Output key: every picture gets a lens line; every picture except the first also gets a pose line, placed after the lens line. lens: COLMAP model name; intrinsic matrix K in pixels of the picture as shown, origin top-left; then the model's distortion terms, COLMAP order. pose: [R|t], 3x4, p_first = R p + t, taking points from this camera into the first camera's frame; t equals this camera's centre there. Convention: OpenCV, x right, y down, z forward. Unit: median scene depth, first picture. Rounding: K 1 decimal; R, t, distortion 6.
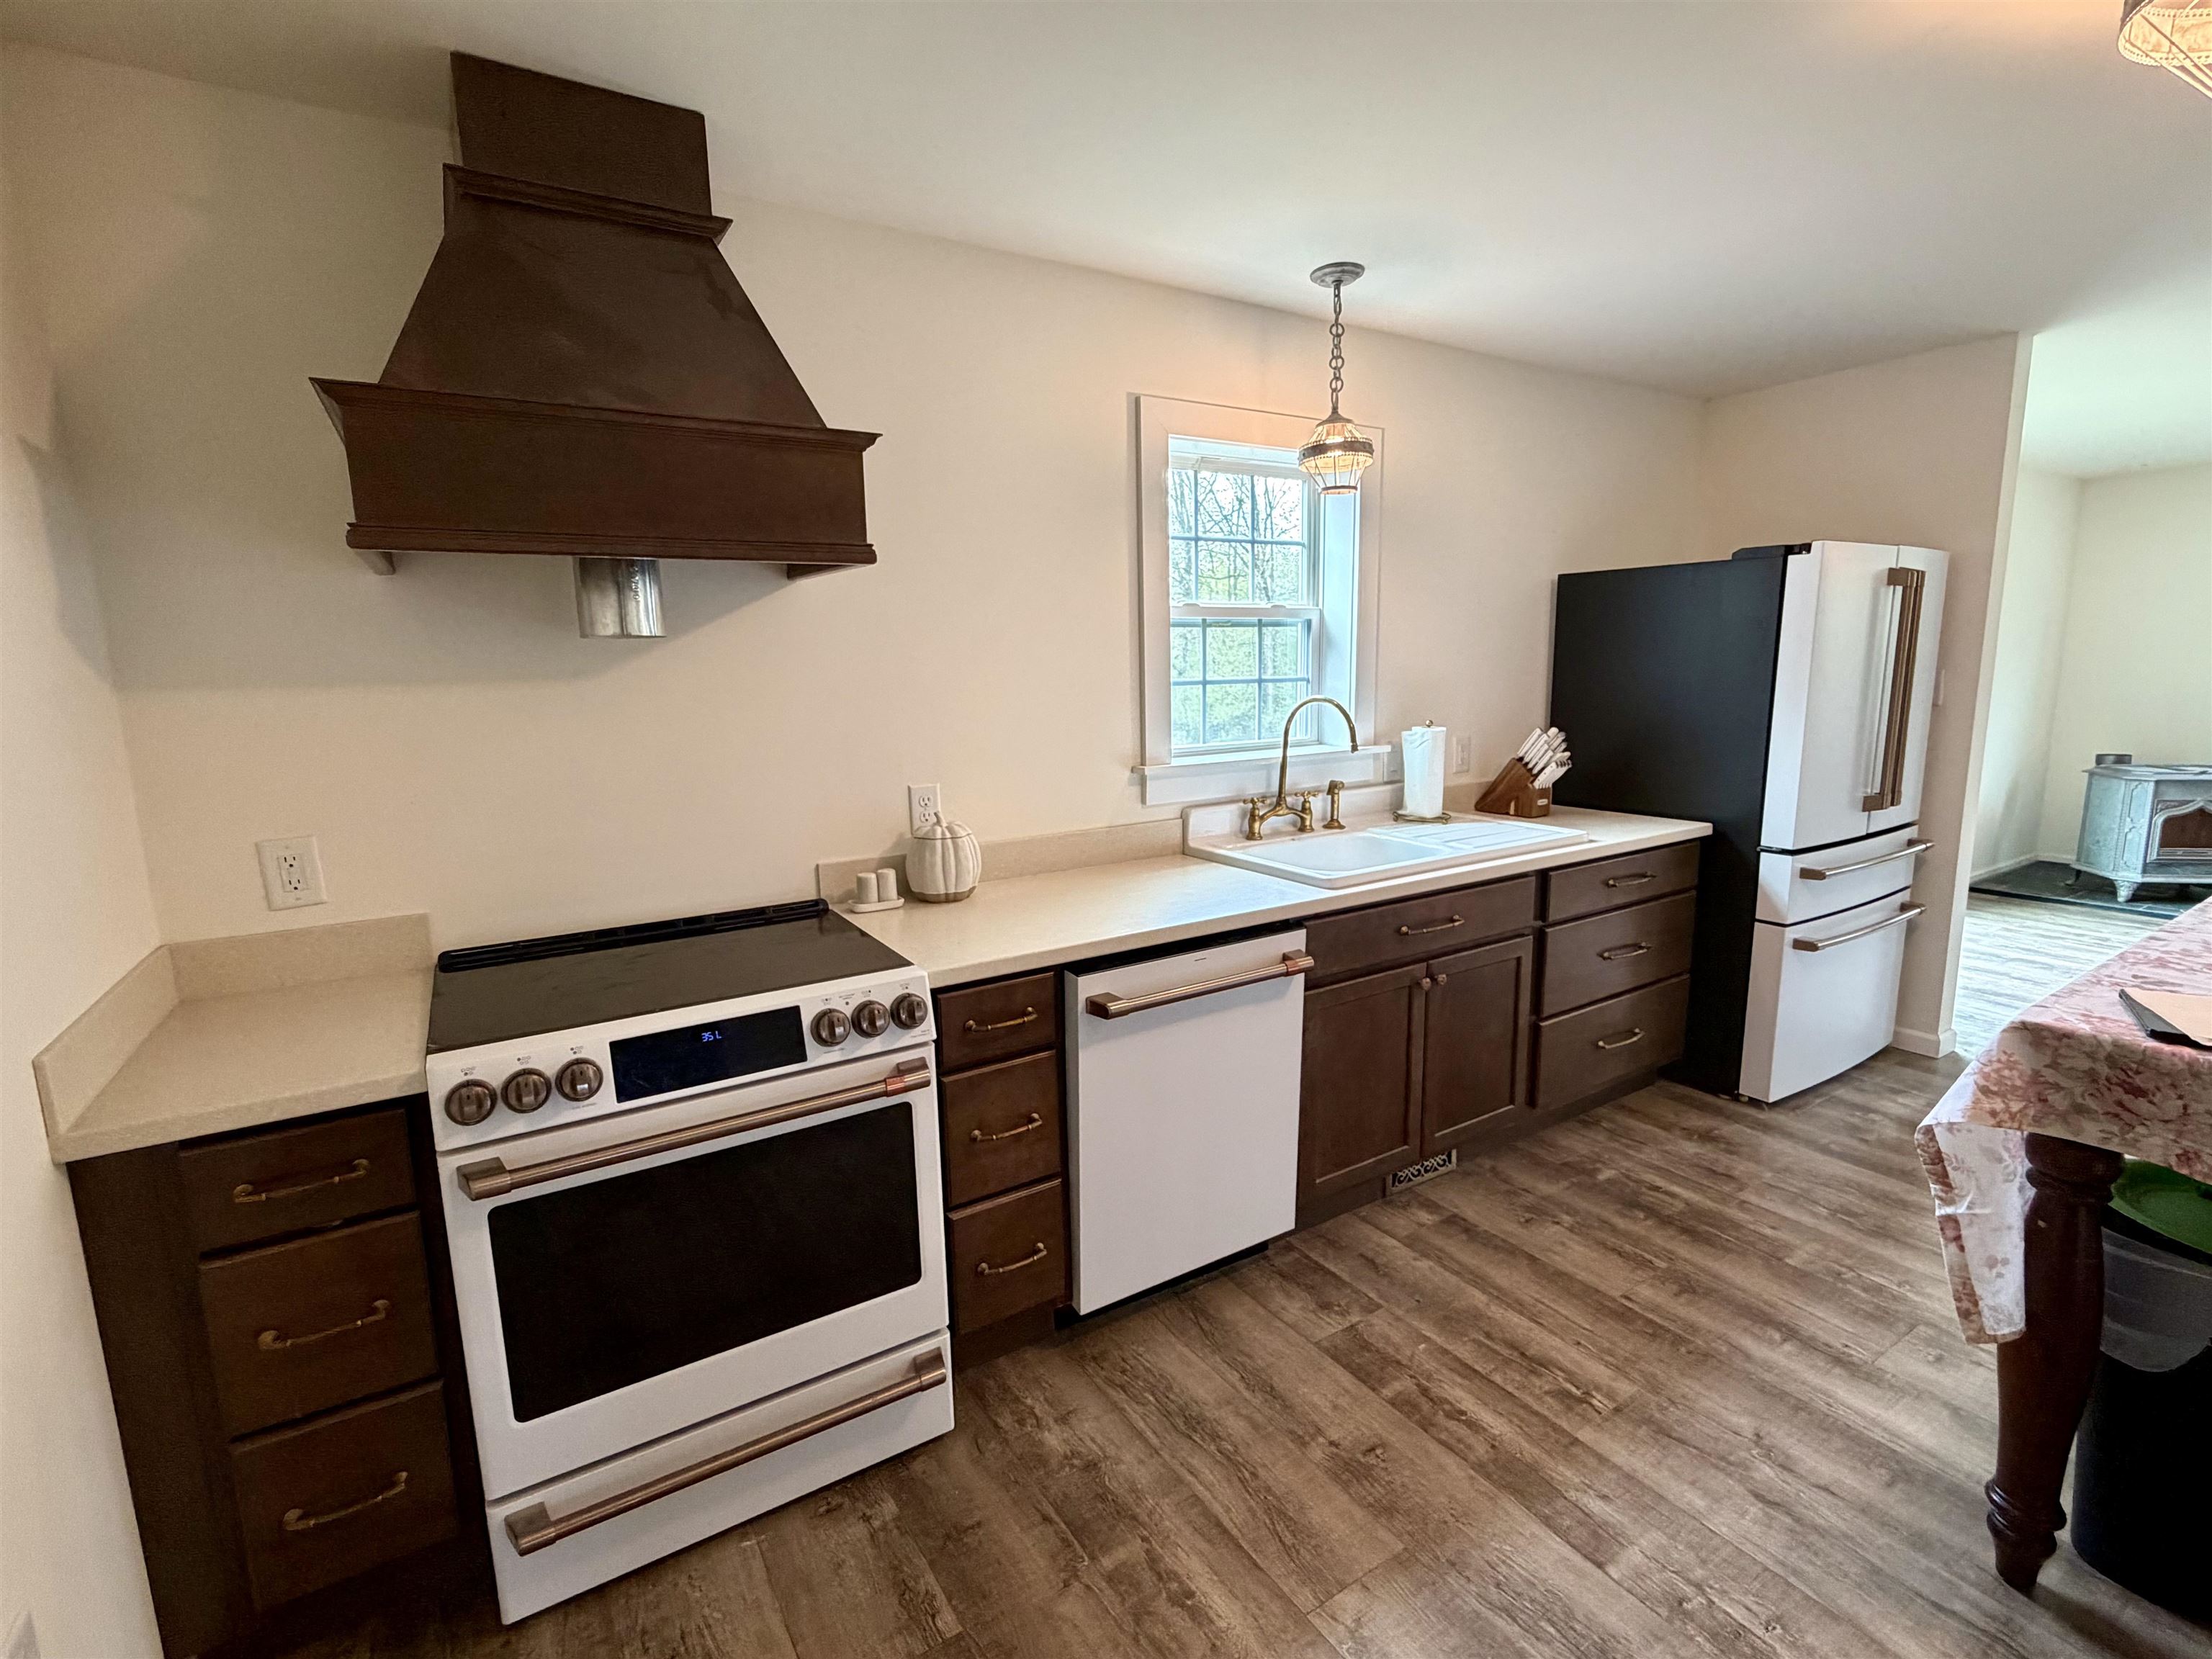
lens RADIAL K [[1017.9, 0, 1106.0], [0, 1017.9, 829.5], [0, 0, 1]] dist [0.000041, -0.000125]
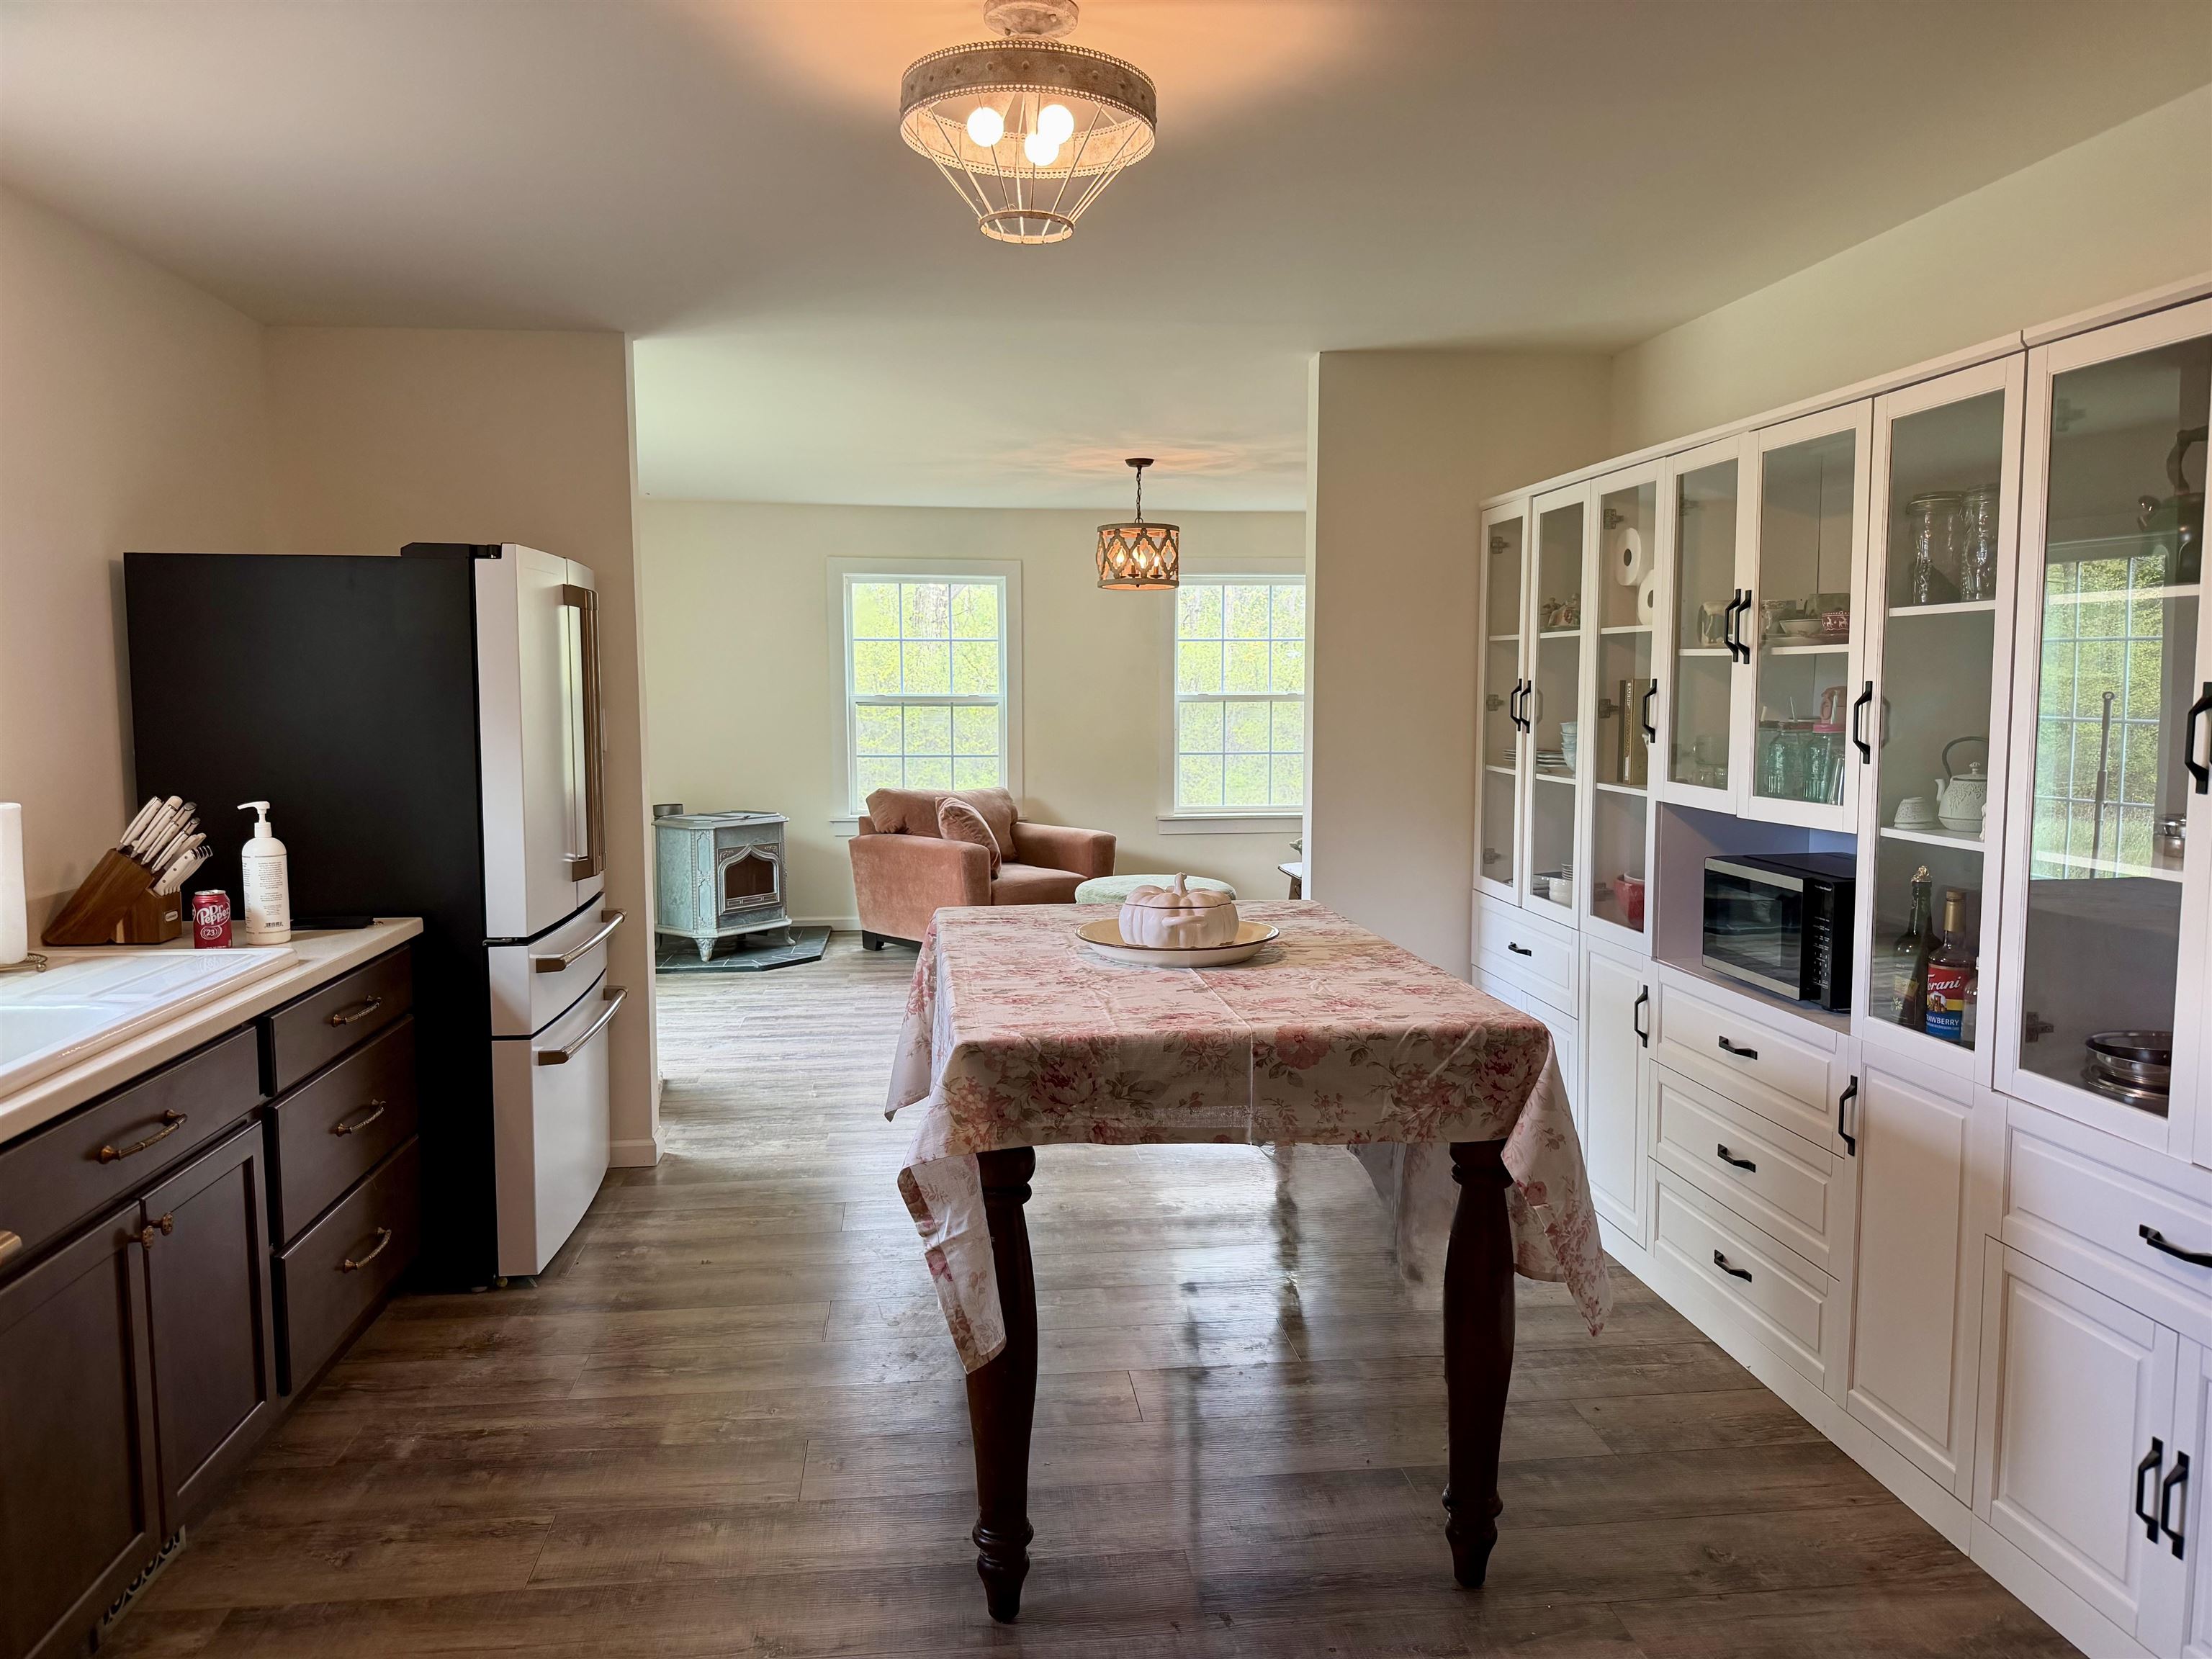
lens RADIAL K [[1560.9, 0, 1106.0], [0, 1560.9, 829.5], [0, 0, 1]] dist [-0.001315, -0.024803]
pose [[0.428004, -0.064026, 0.901506, -0.197315], [0.138957, 0.990289, 0.004359, -0.005076], [-0.893030, 0.123405, 0.432745, 0.087223]]
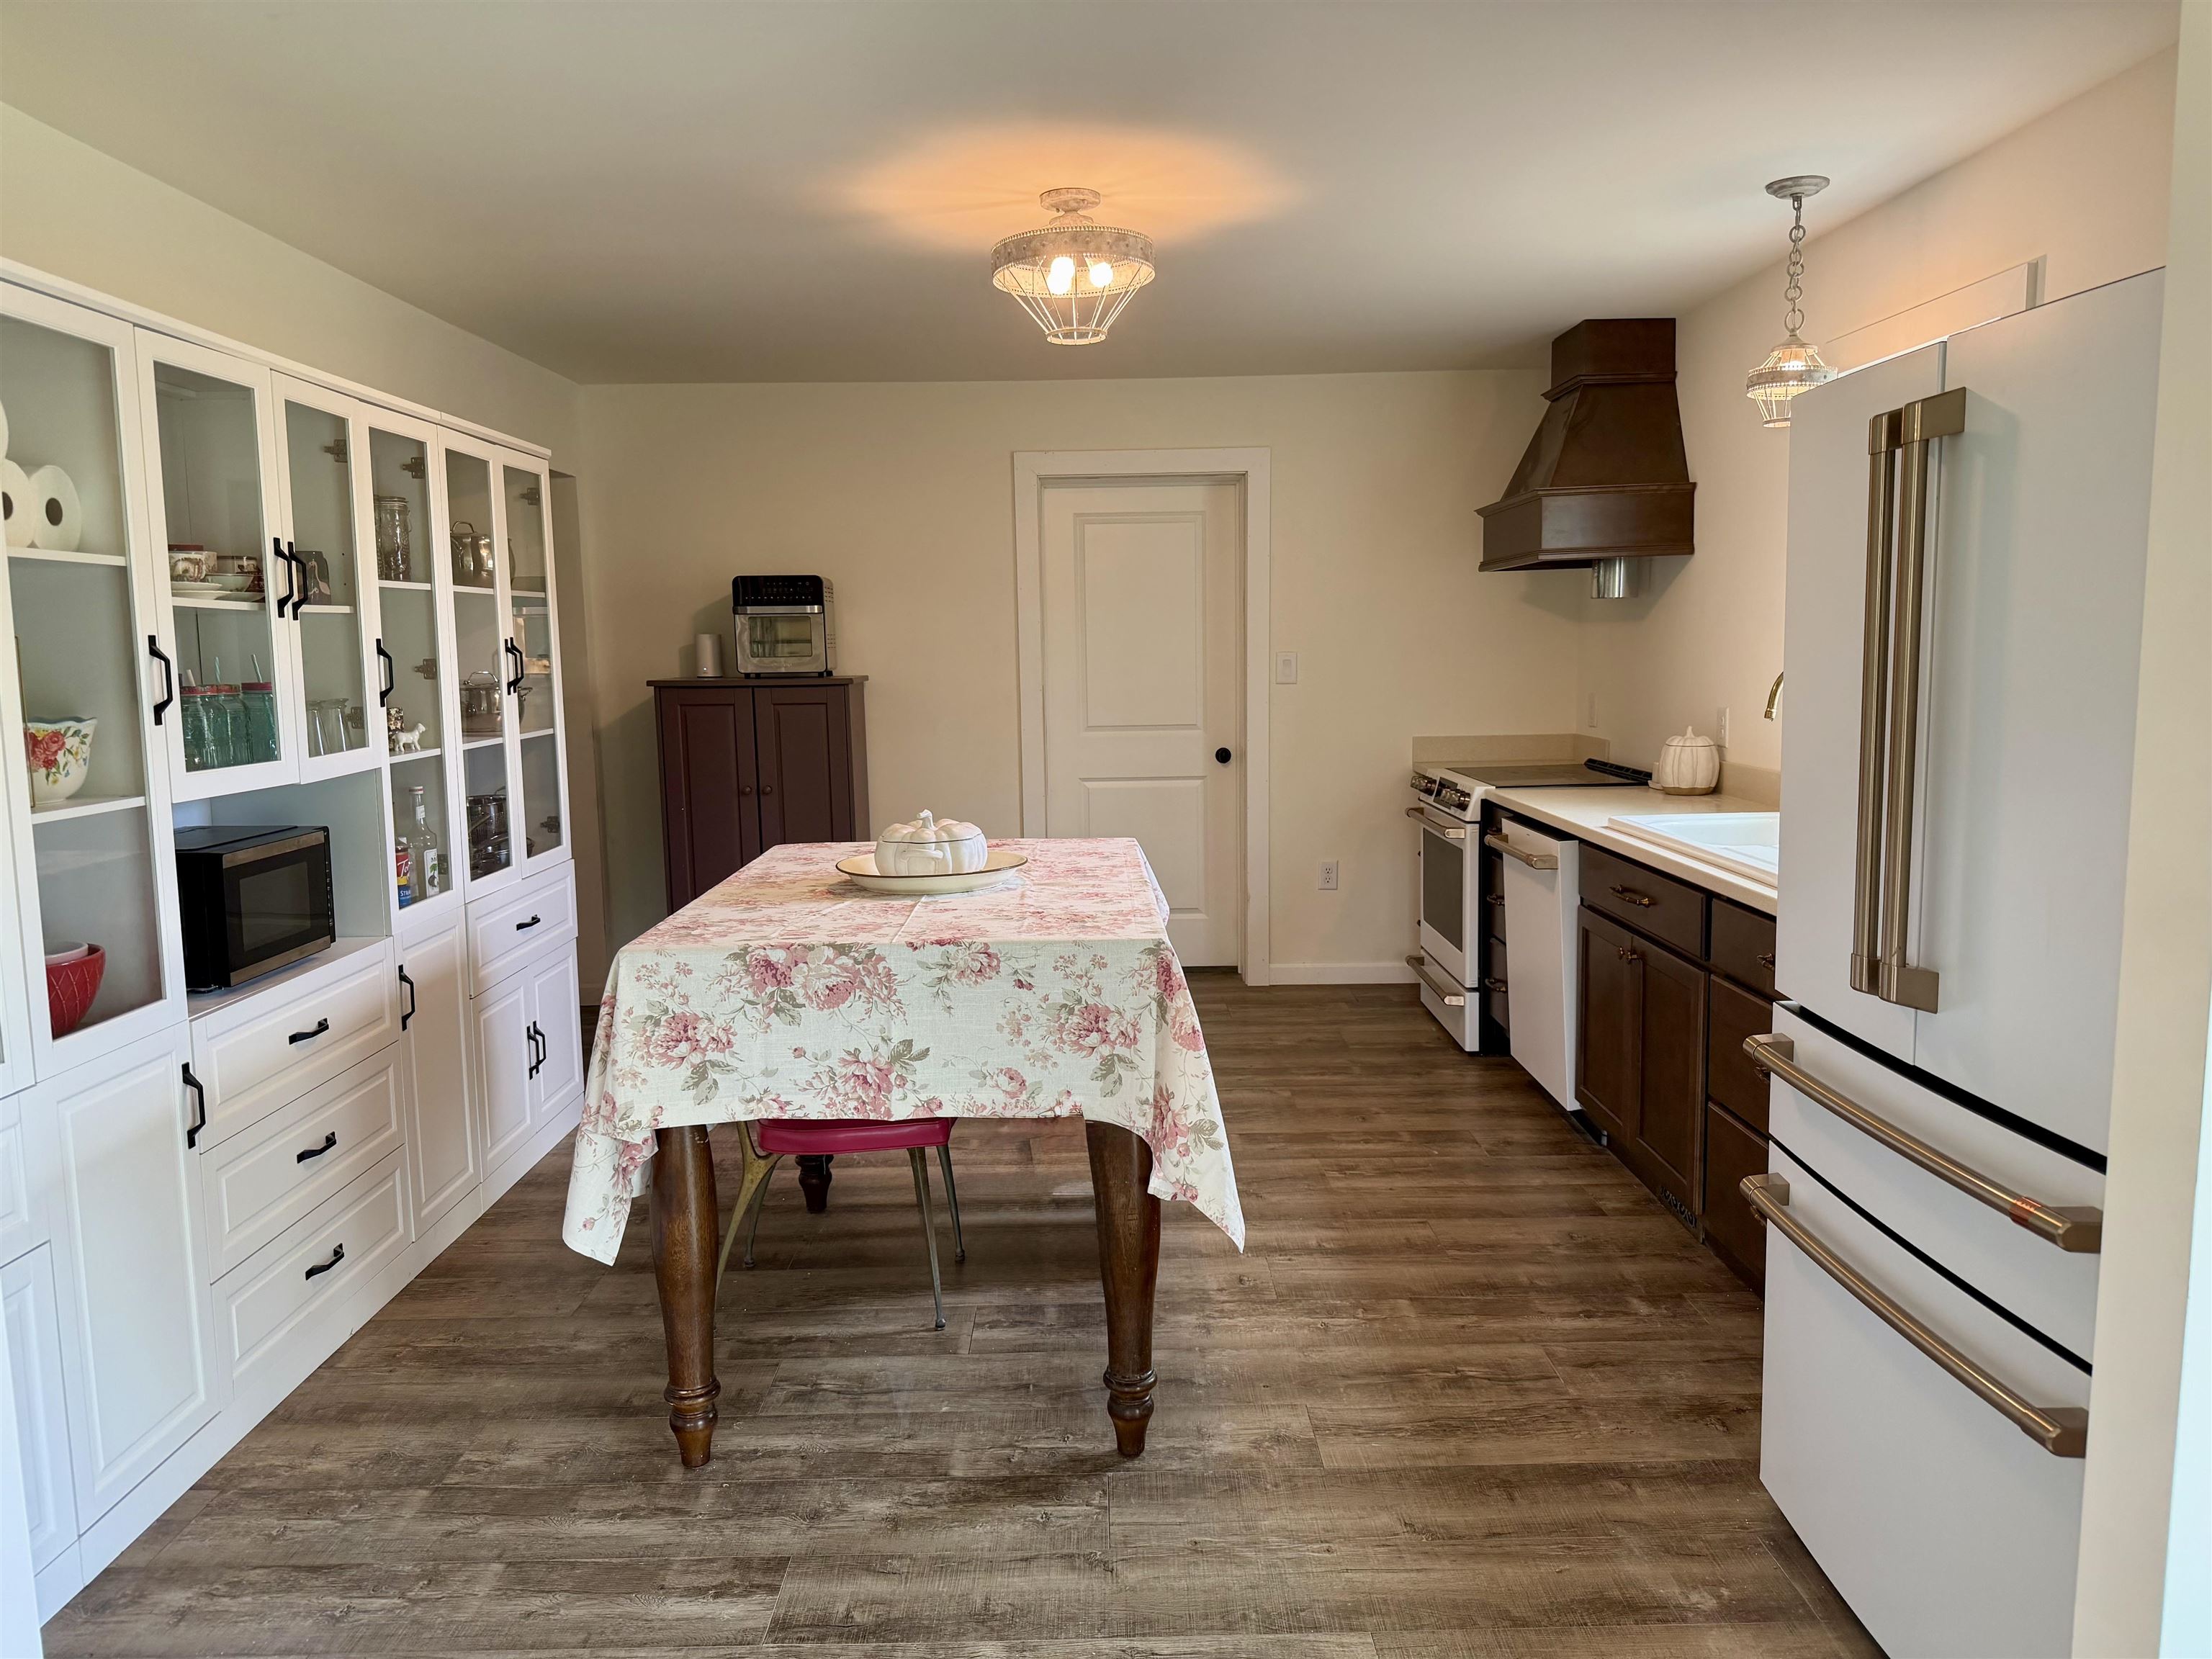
lens RADIAL K [[1560.9, 0, 1106.0], [0, 1560.9, 829.5], [0, 0, 1]] dist [-0.001315, -0.024803]
pose [[-0.522175, 0.133682, -0.842296, 1.514970], [-0.111113, 0.968556, 0.222605, -0.198084], [0.845569, 0.209828, -0.490902, 1.086911]]
